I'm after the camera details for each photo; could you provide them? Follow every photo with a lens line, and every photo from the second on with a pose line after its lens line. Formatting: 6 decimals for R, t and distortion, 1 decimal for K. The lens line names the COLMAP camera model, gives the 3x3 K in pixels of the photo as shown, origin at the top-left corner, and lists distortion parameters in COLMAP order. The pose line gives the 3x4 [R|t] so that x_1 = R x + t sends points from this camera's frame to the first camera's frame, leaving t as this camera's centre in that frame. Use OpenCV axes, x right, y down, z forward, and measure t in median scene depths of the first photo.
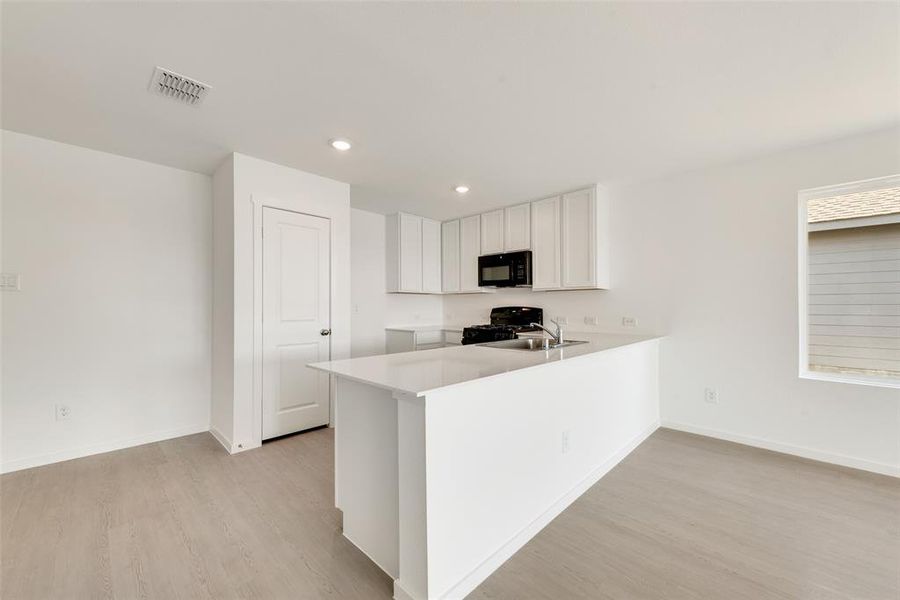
lens RADIAL K [[362.7, 0, 428.2], [0, 362.7, 309.4], [0, 0, 1]] dist [0.003523, -0.000422]
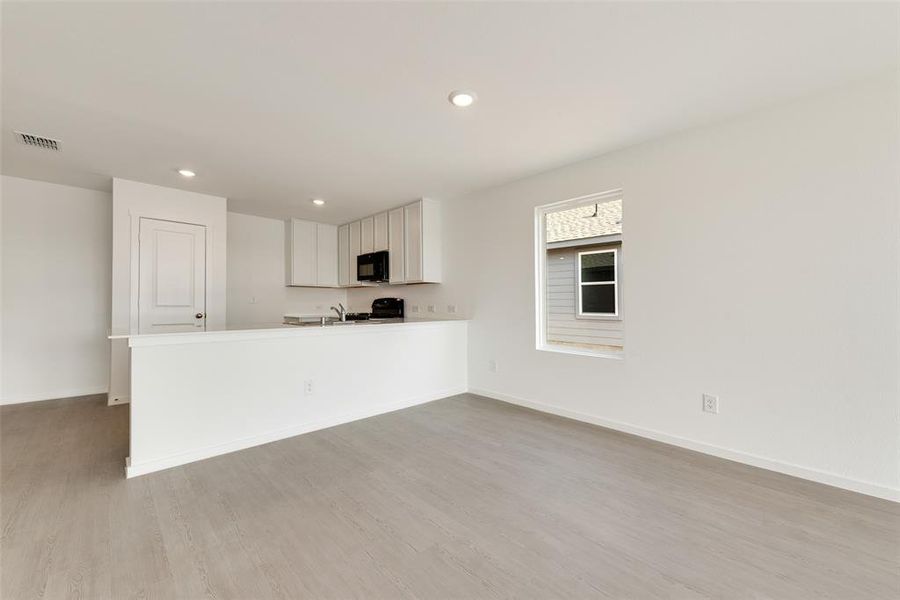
lens RADIAL K [[362.7, 0, 428.1], [0, 362.7, 306.0], [0, 0, 1]] dist [0.003523, -0.000422]
pose [[0.999984, 0.004113, -0.003984, 0.422223], [-0.004112, 0.999992, 0.000201, 0.020541], [0.003984, -0.000184, 0.999992, -0.215559]]
